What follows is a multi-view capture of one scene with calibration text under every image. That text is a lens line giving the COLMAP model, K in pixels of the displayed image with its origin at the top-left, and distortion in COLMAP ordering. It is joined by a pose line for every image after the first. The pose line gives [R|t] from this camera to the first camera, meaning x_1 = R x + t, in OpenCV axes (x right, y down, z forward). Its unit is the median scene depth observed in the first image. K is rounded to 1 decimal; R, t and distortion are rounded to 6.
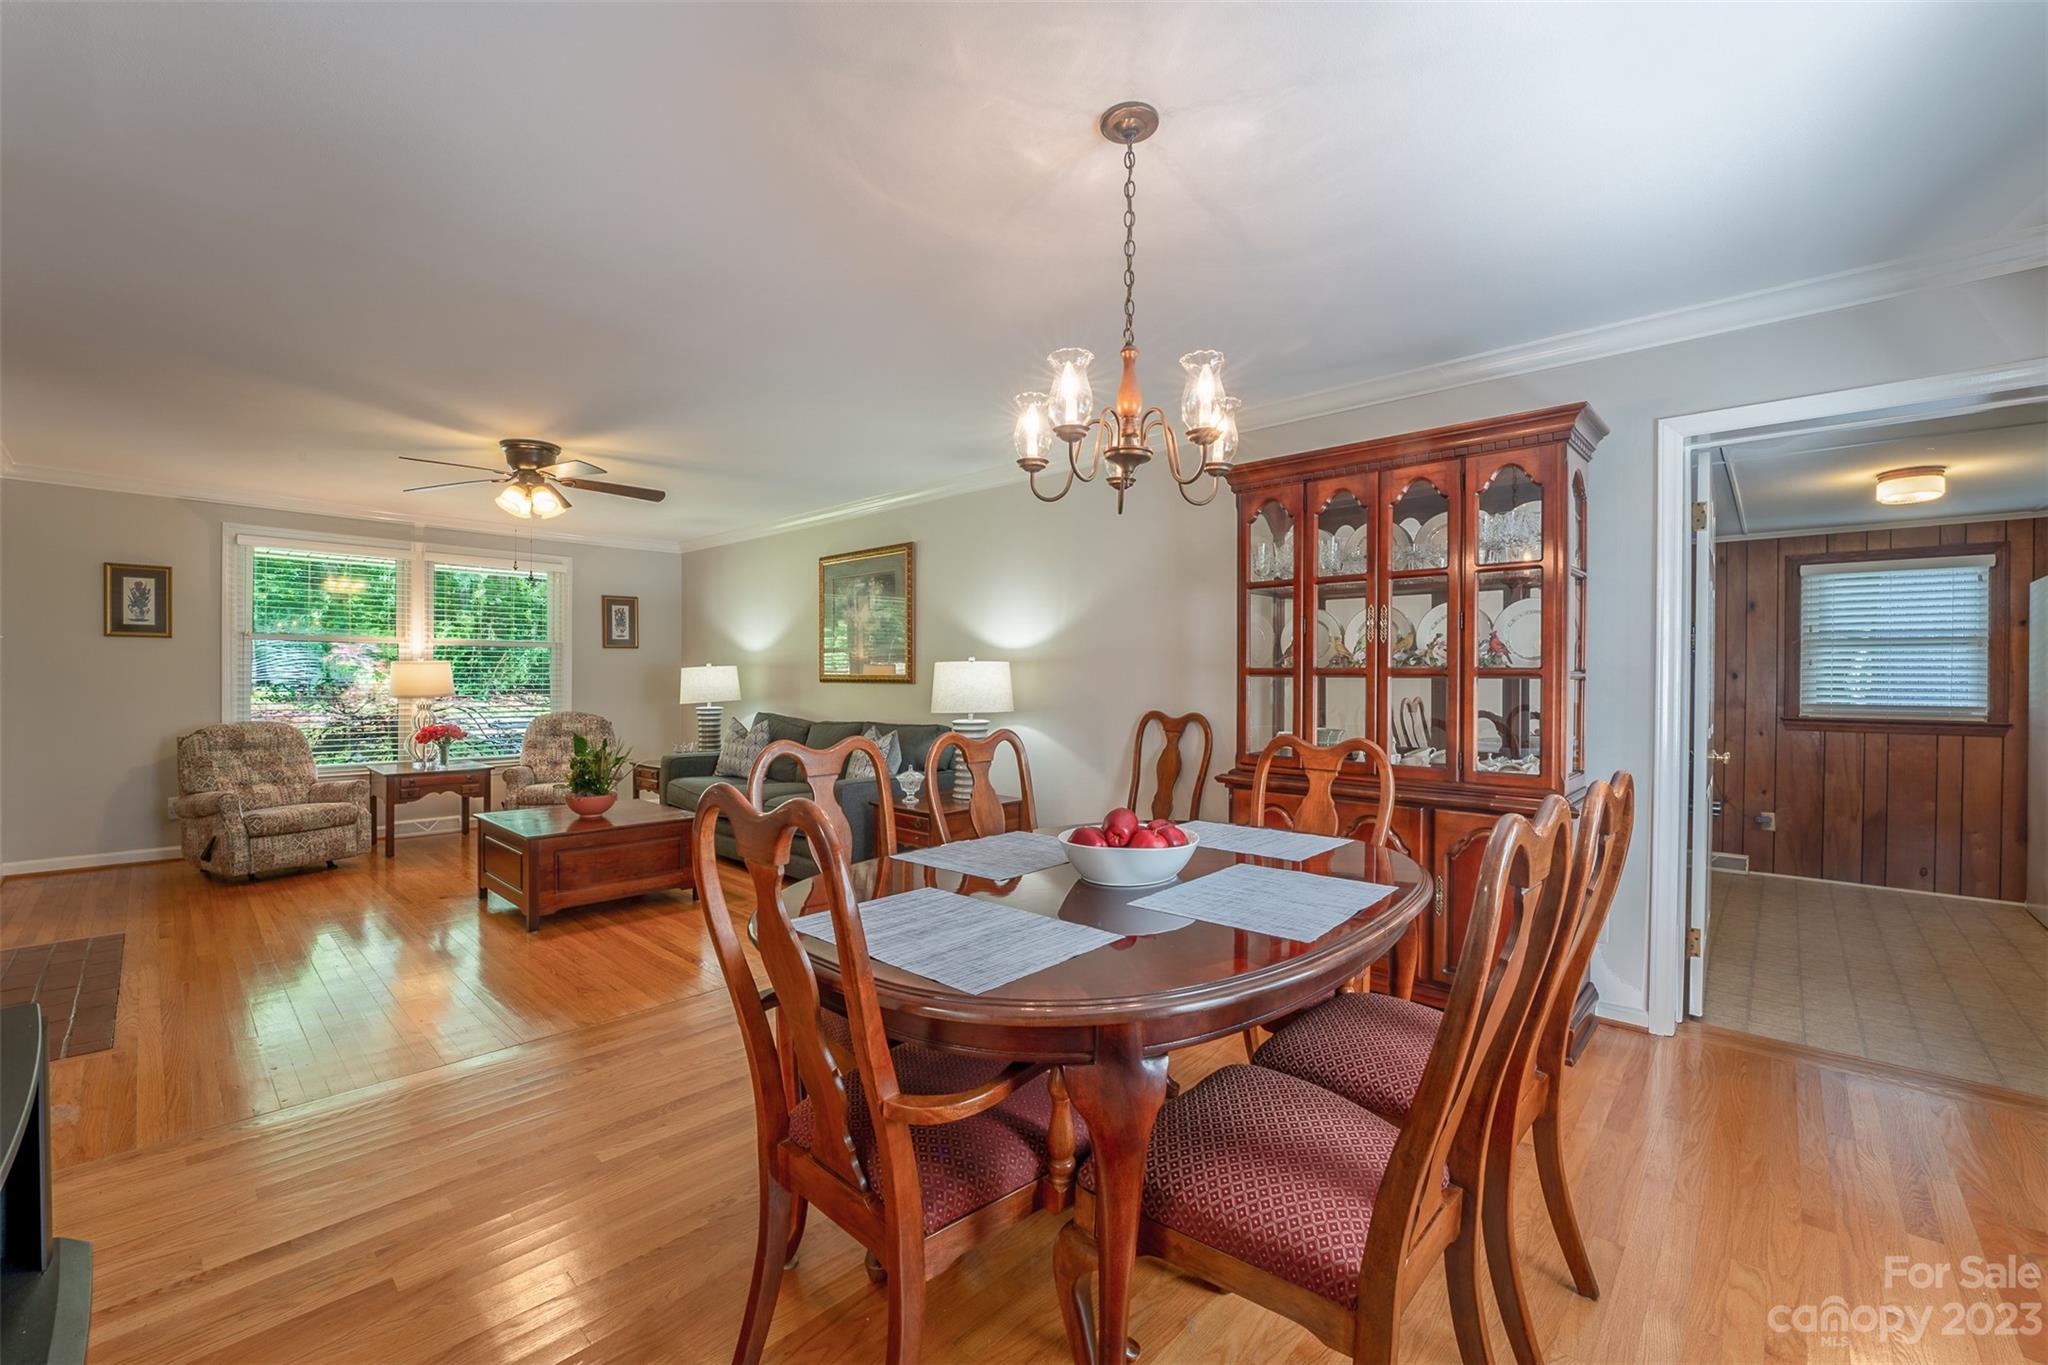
lens RADIAL K [[824.7, 0, 1017.3], [0, 824.7, 688.1], [0, 0, 1]] dist [-0.001302, -0.000108]
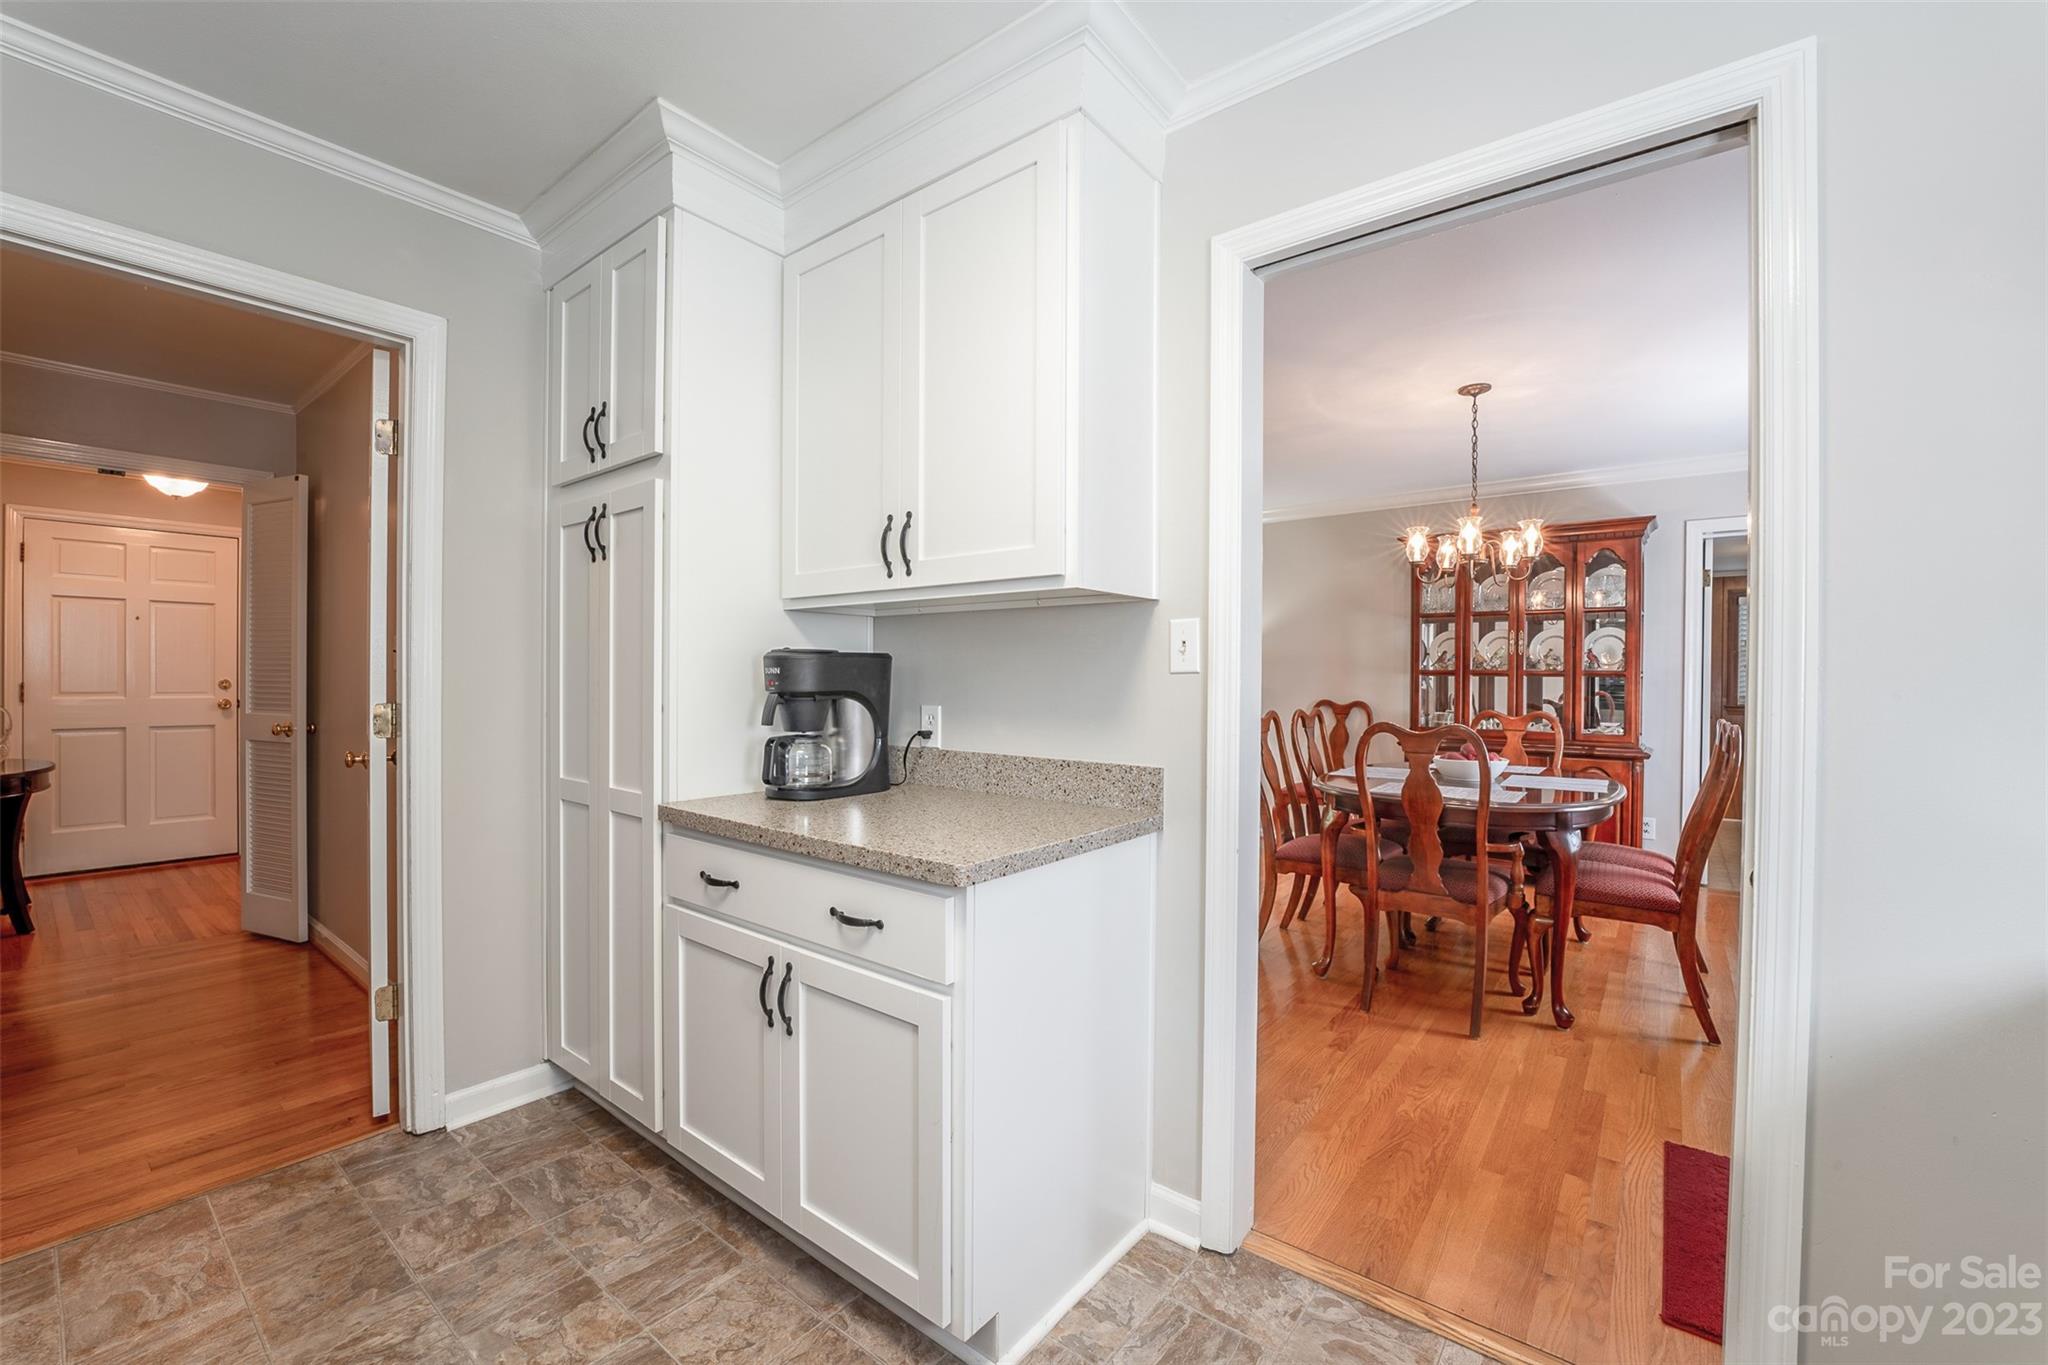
lens RADIAL K [[824.7, 0, 1031.4], [0, 824.7, 683.8], [0, 0, 1]] dist [-0.001302, -0.000108]
pose [[0.995139, -0.000045, 0.098480, -0.690678], [0.000209, 0.999999, -0.001660, 0.004186], [-0.098480, 0.001672, 0.995138, -0.519067]]
